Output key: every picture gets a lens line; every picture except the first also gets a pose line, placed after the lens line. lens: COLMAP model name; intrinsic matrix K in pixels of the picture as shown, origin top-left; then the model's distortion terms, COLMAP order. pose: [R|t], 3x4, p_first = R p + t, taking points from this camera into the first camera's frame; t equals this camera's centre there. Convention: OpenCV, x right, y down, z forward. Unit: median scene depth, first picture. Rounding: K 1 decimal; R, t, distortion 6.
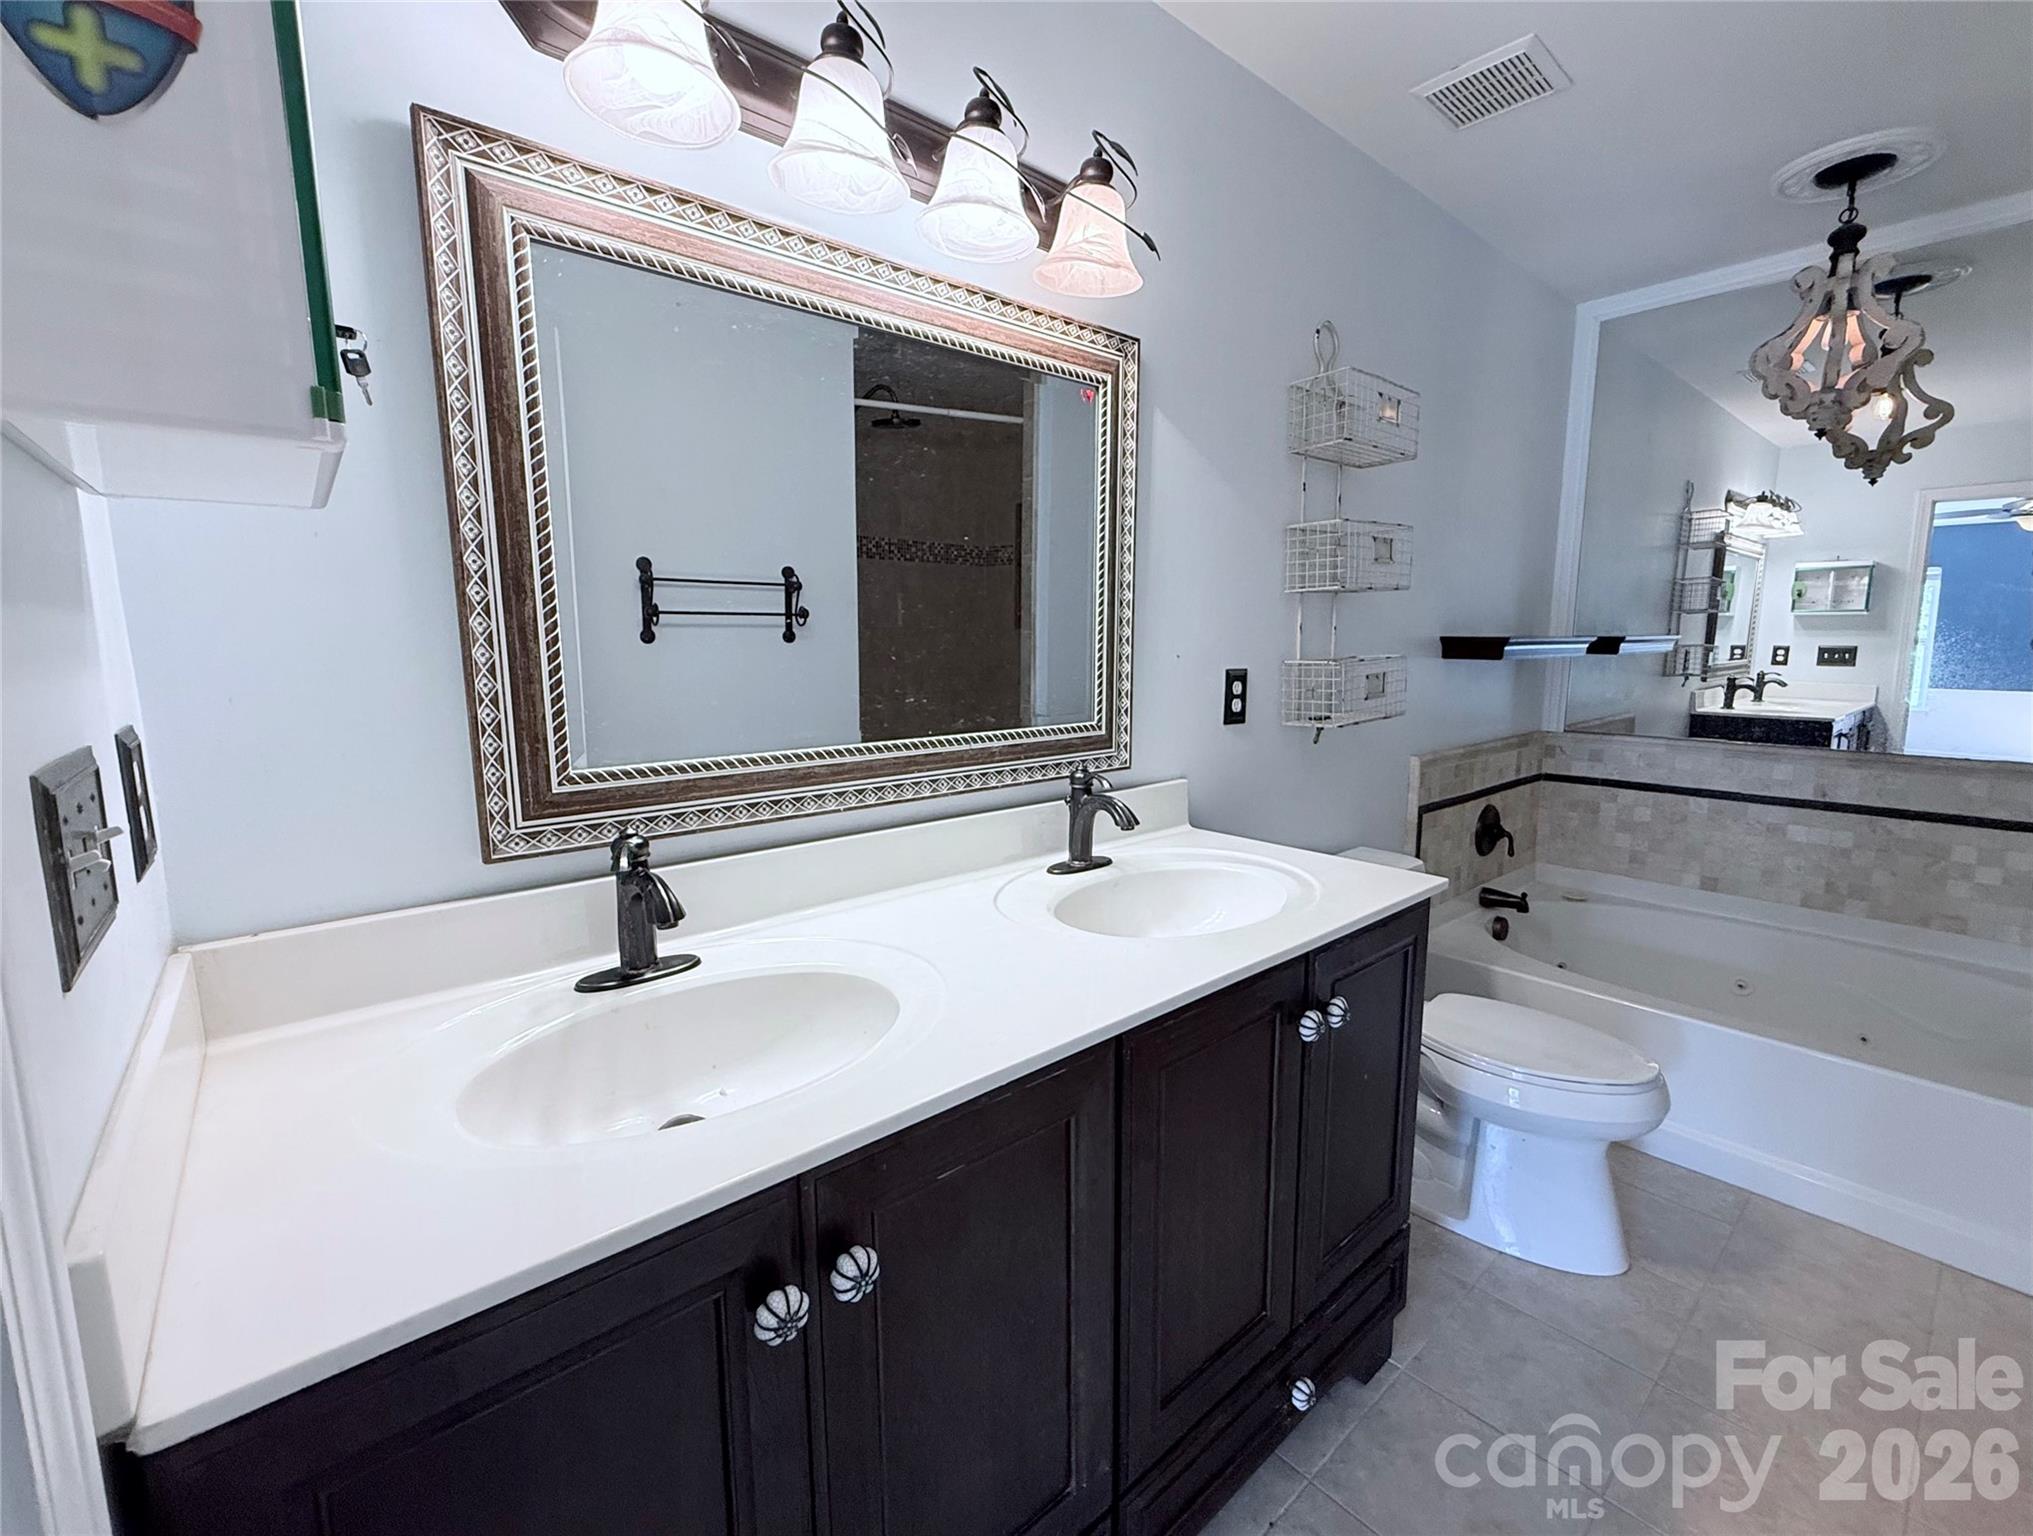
lens RADIAL K [[892.2, 0, 1013.5], [0, 892.2, 757.2], [0, 0, 1]] dist [-0.000515, -0.000006]
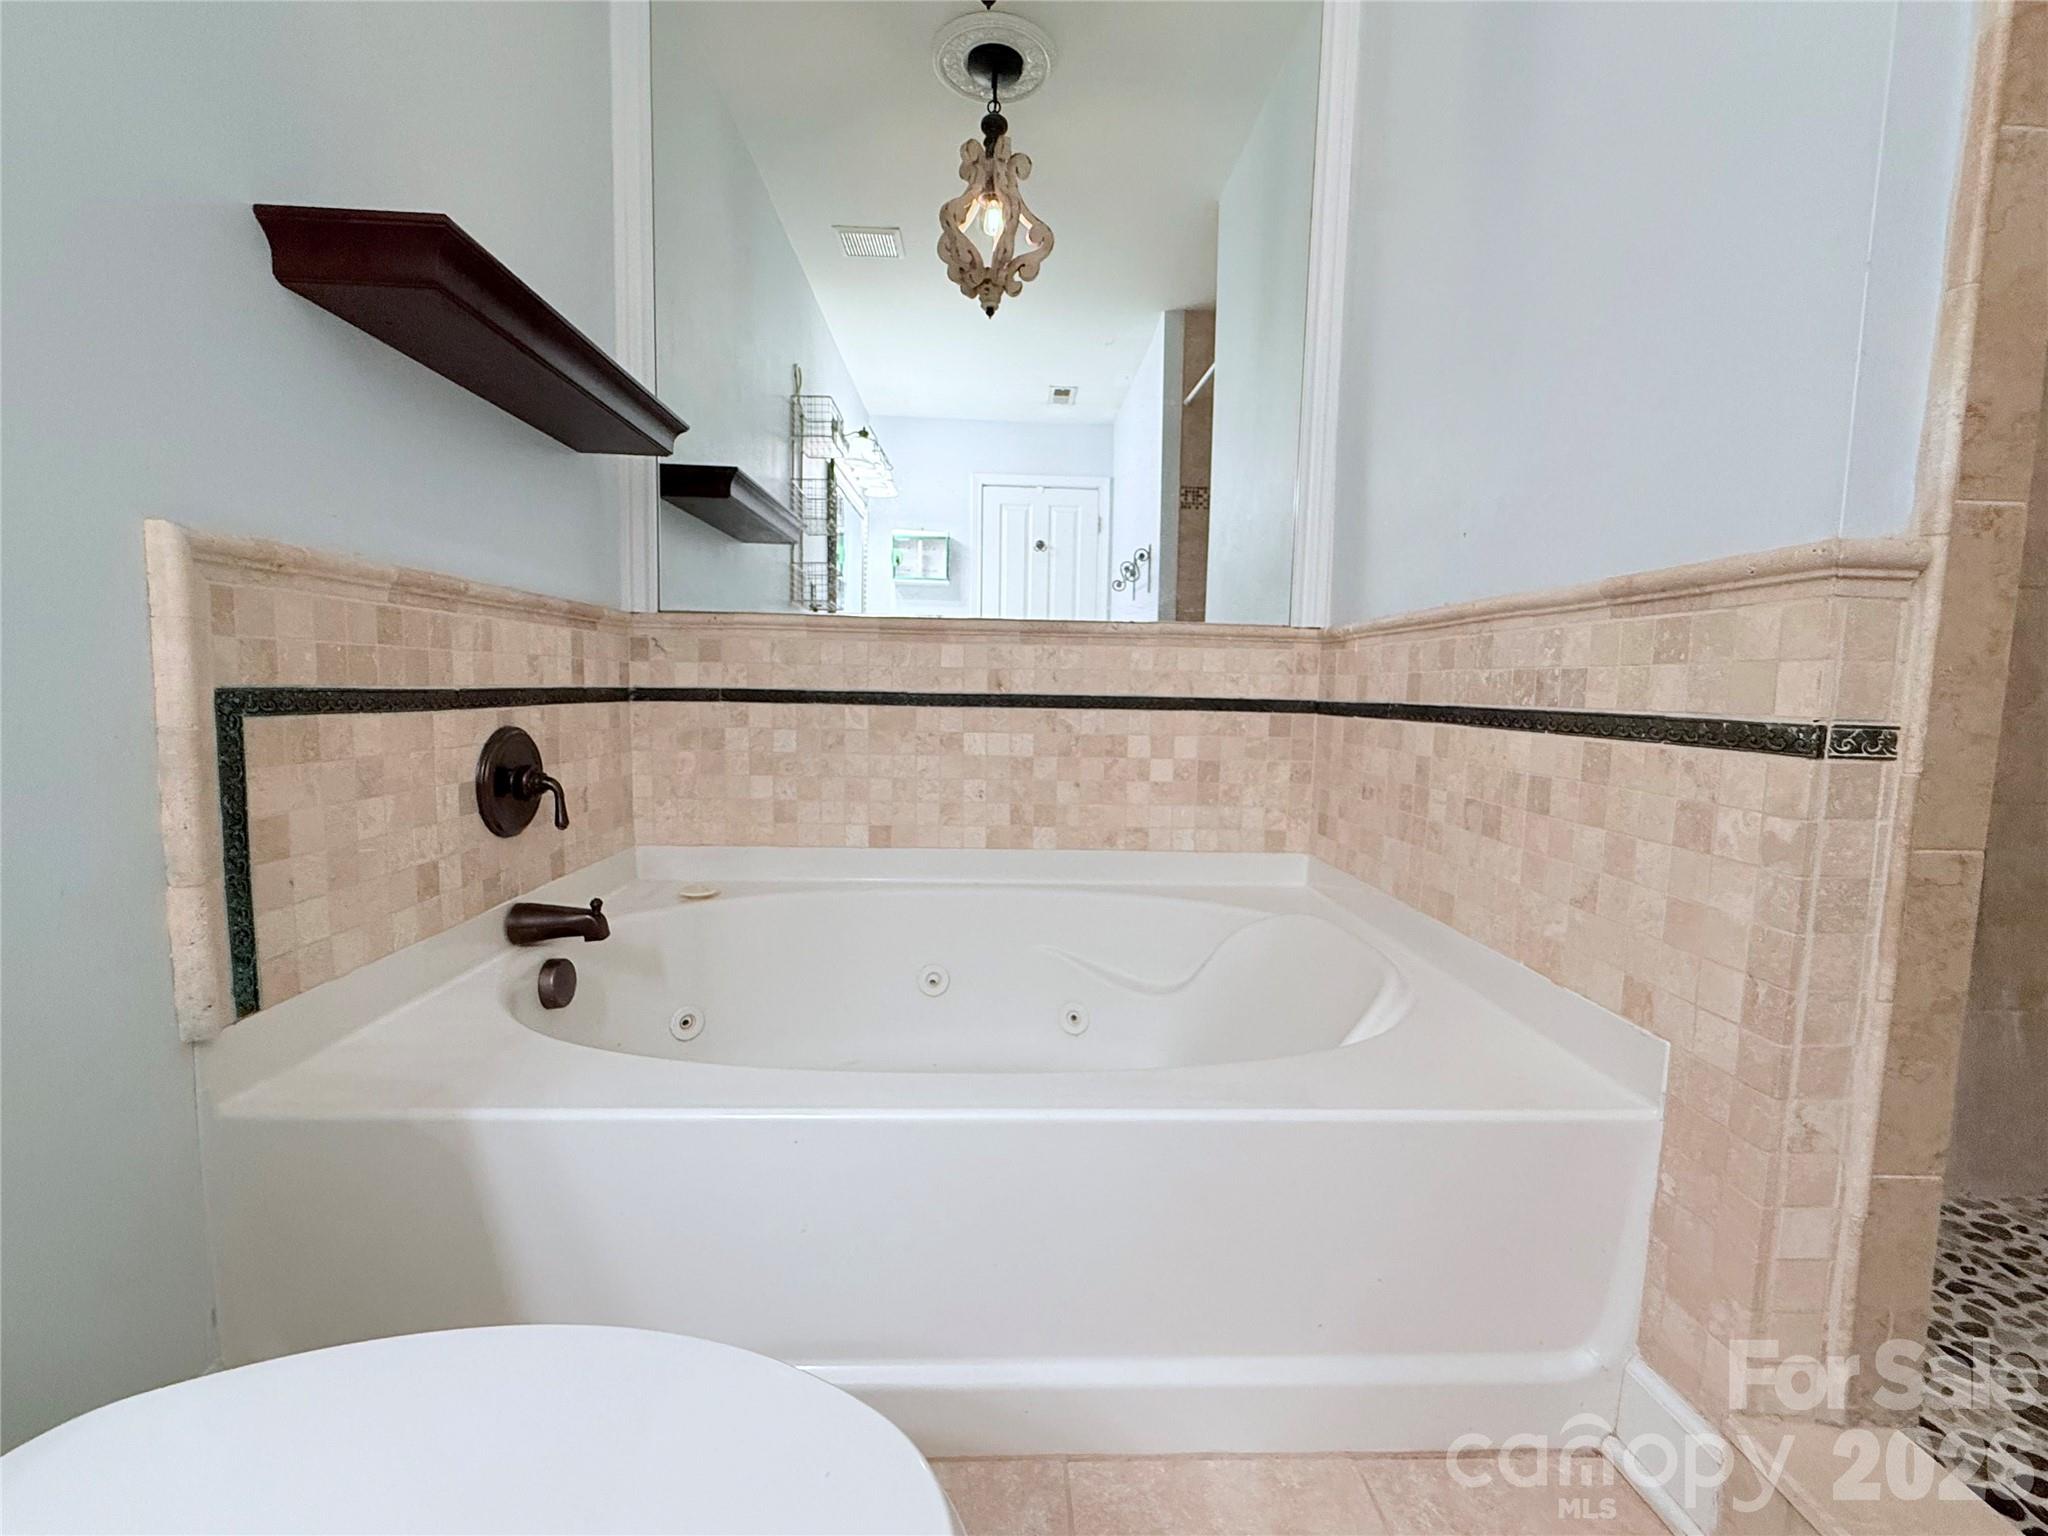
lens RADIAL K [[880.1, 0, 1016.8], [0, 880.1, 765.5], [0, 0, 1]] dist [-0.000084, -0.000173]
pose [[0.635873, -0.057521, 0.769647, 0.344639], [0.087272, 0.996182, 0.002348, 0.095824], [-0.766844, 0.065676, 0.638465, 0.499963]]
